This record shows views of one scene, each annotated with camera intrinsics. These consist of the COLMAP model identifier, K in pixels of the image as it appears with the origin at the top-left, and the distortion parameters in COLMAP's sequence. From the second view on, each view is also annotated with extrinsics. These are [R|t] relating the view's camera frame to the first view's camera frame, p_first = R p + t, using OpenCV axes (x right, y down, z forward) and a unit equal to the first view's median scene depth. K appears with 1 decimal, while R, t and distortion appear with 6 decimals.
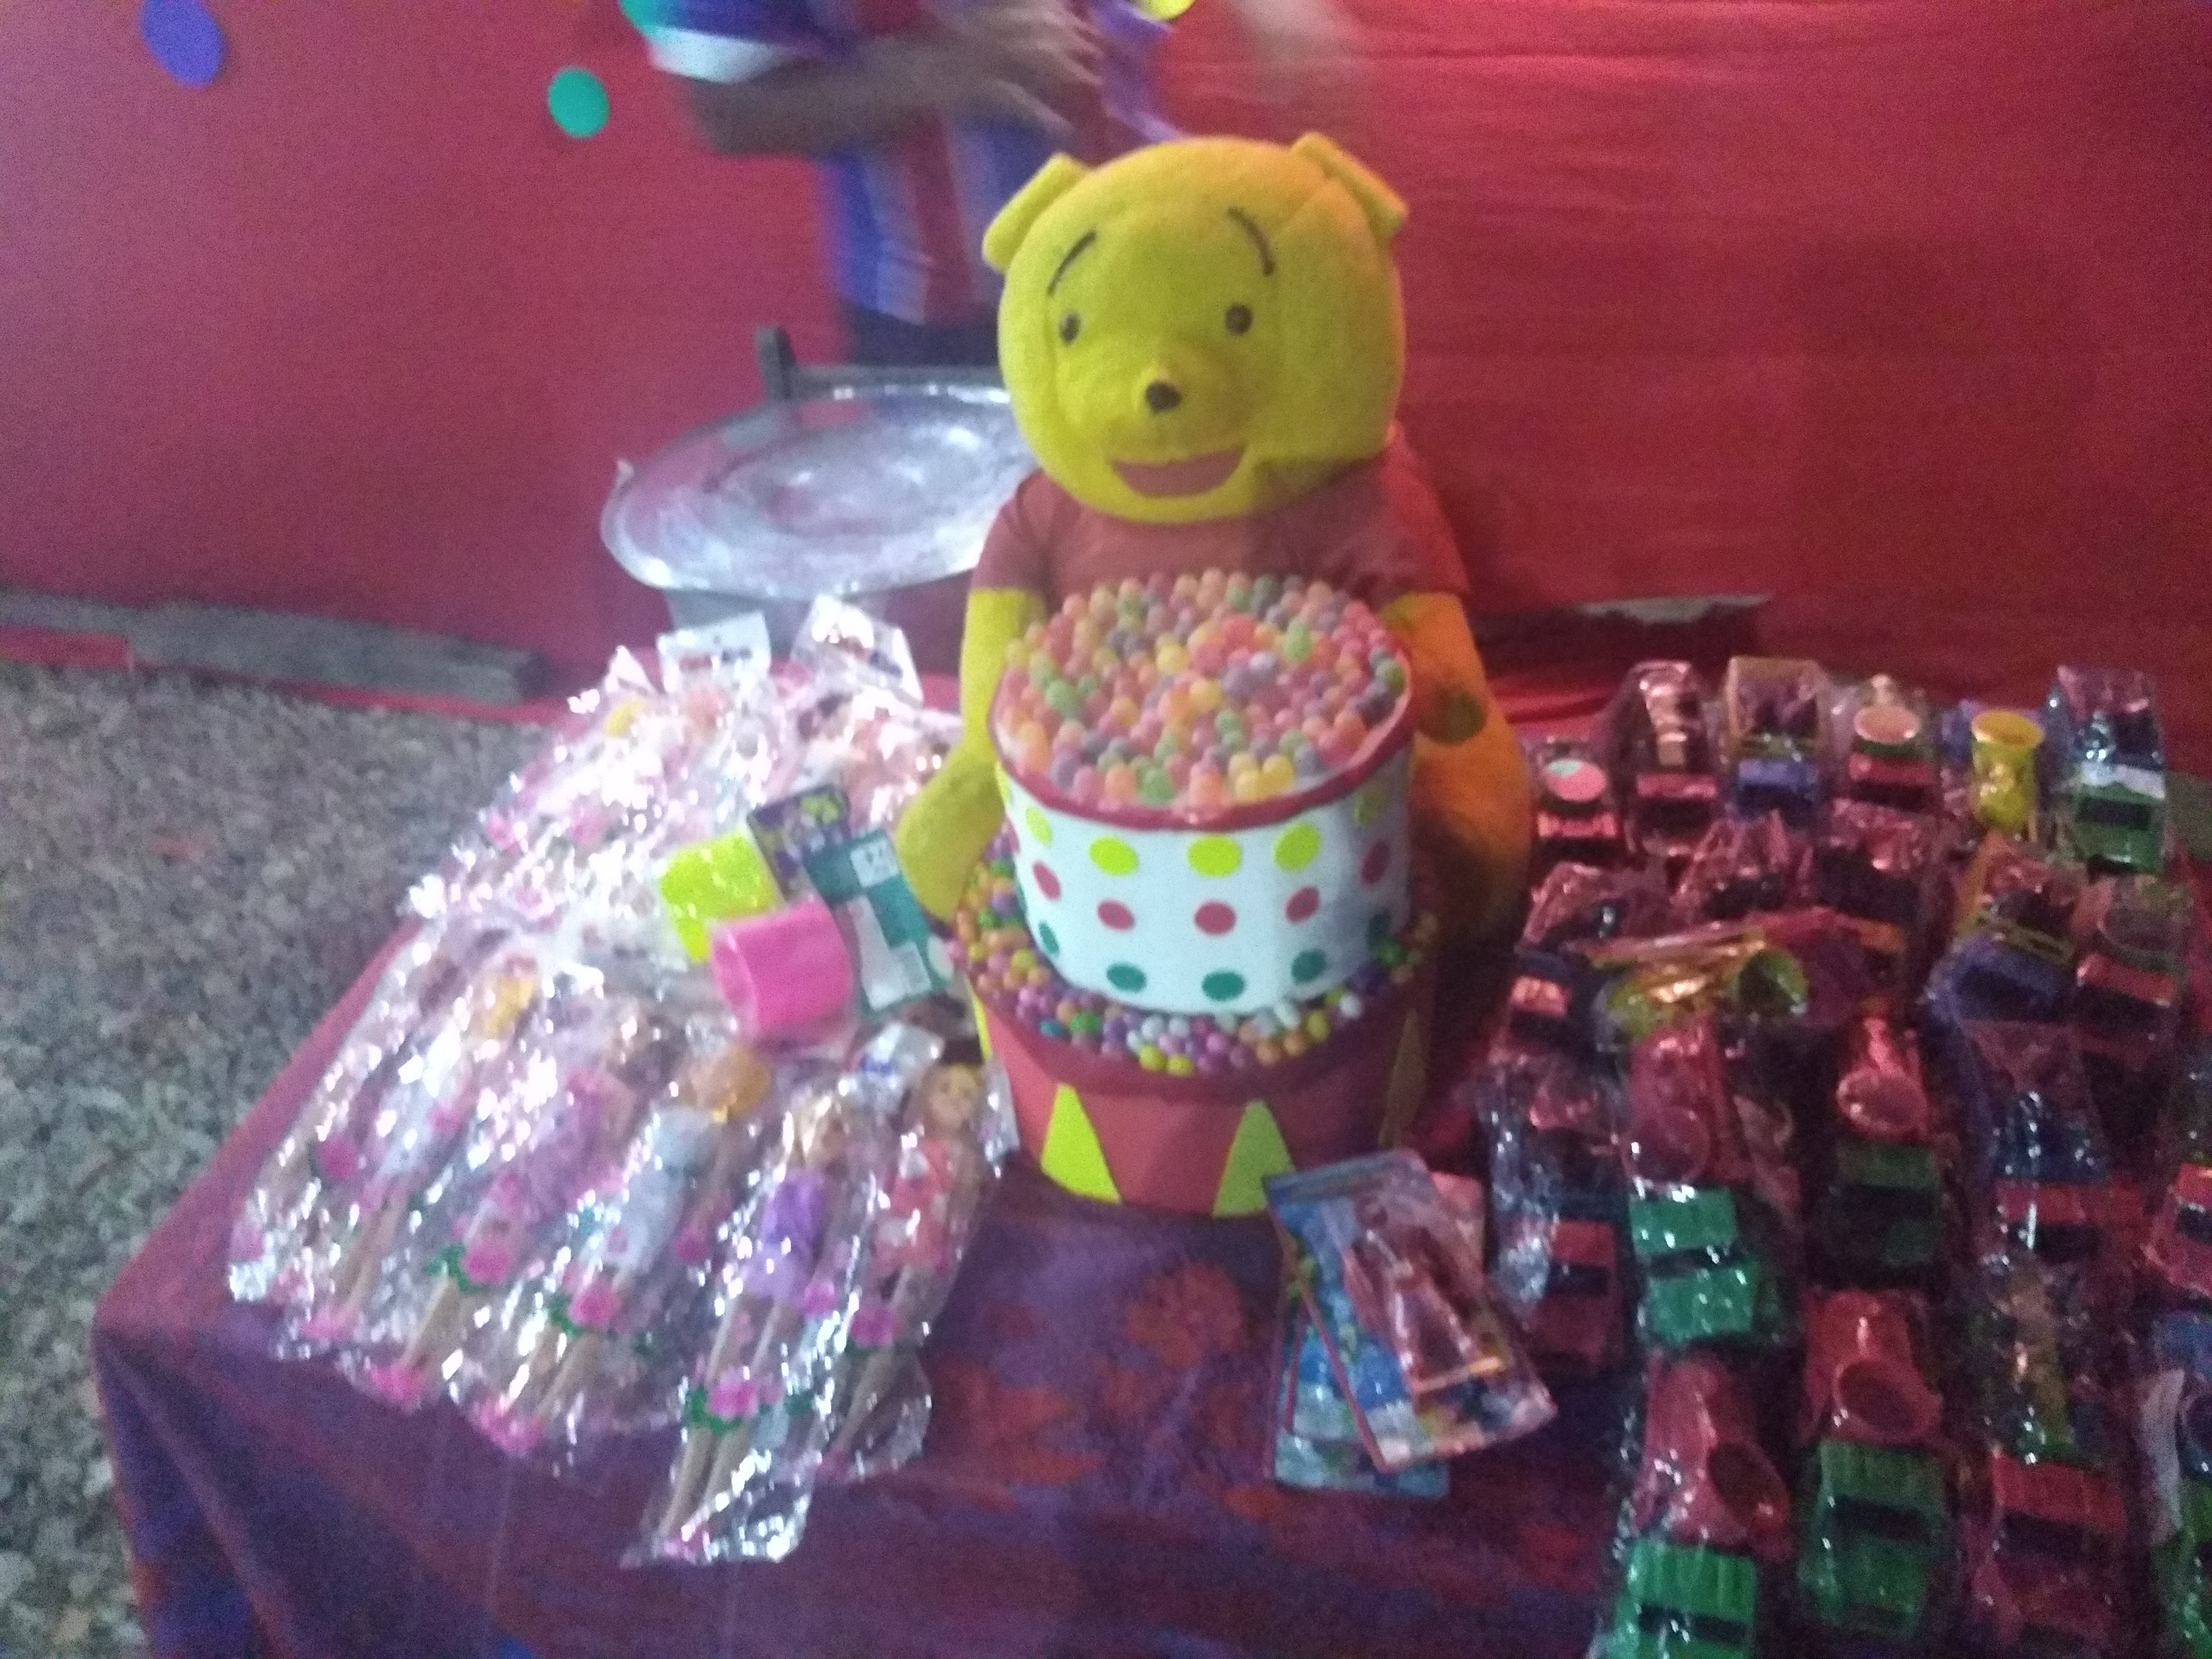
lens RADIAL K [[1718.7, 0, 1103.5], [0, 1718.7, 830.2], [0, 0, 1]] dist [-0.001739, -0.001130]
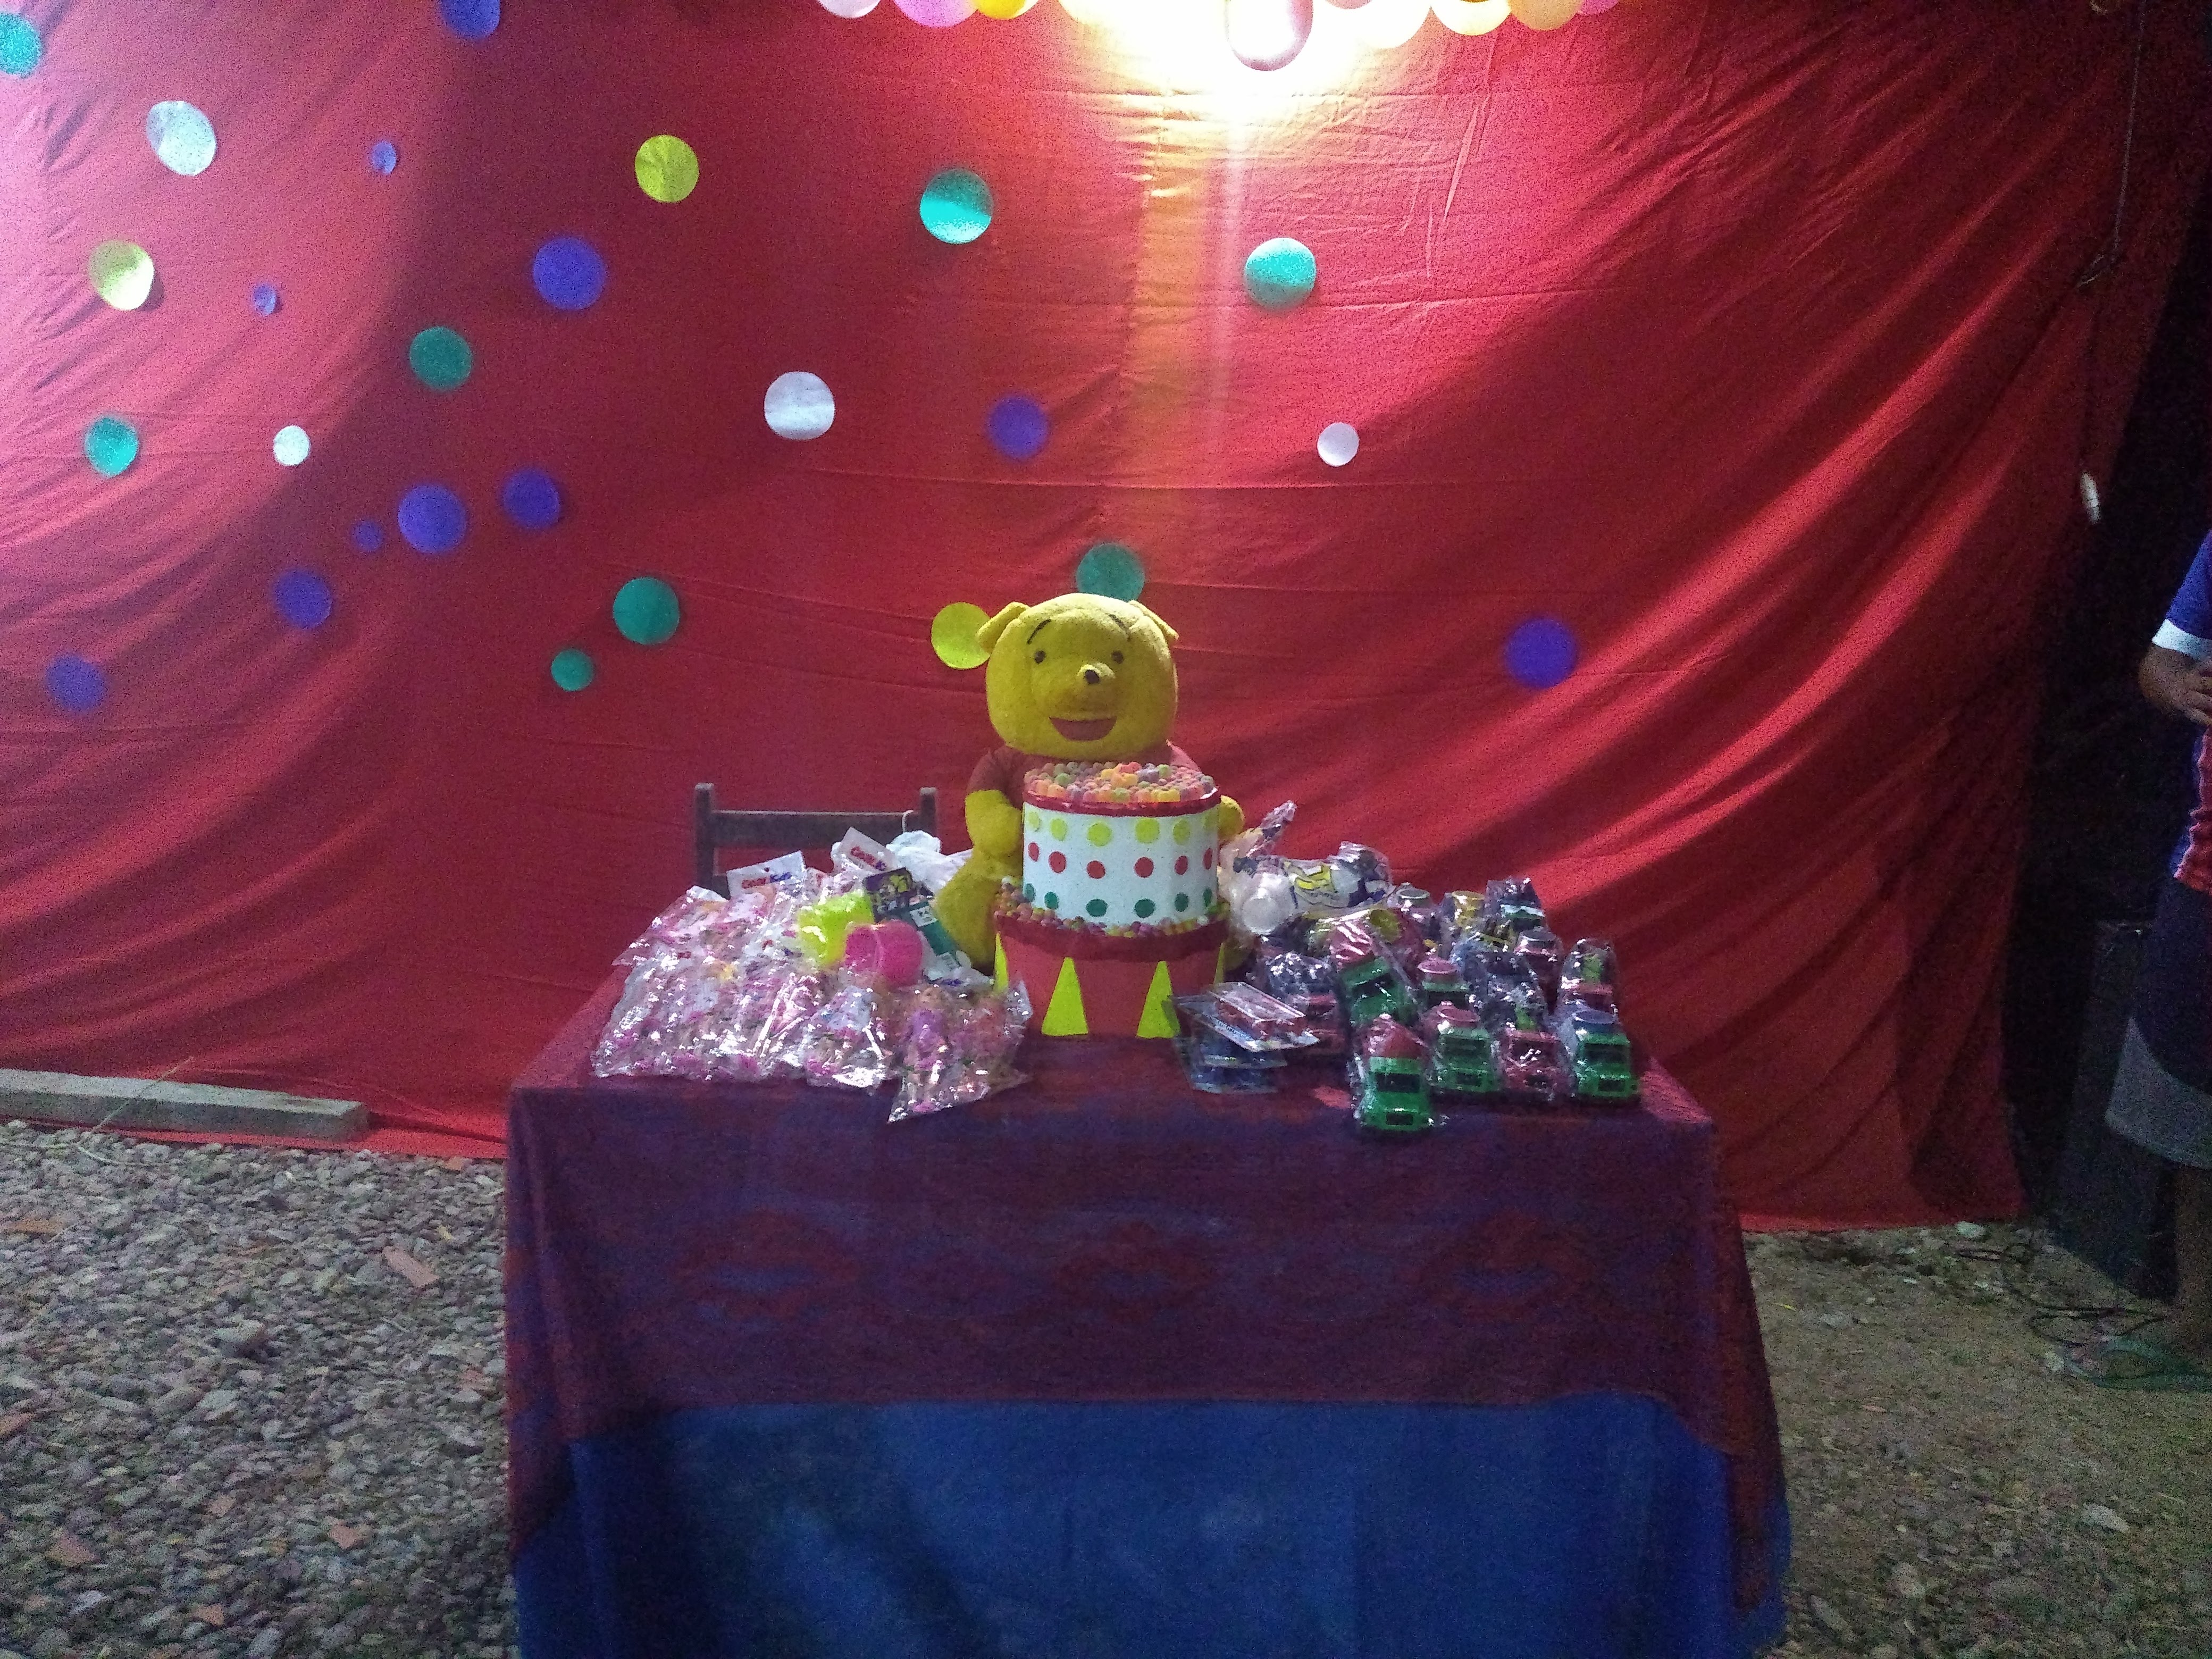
lens RADIAL K [[1718.7, 0, 1103.8], [0, 1718.7, 829.0], [0, 0, 1]] dist [-0.001739, -0.001130]
pose [[0.956338, 0.075223, 0.282418, -0.533578], [0.068588, 0.881561, -0.467061, 0.907511], [-0.284102, 0.466038, 0.837911, -0.722309]]
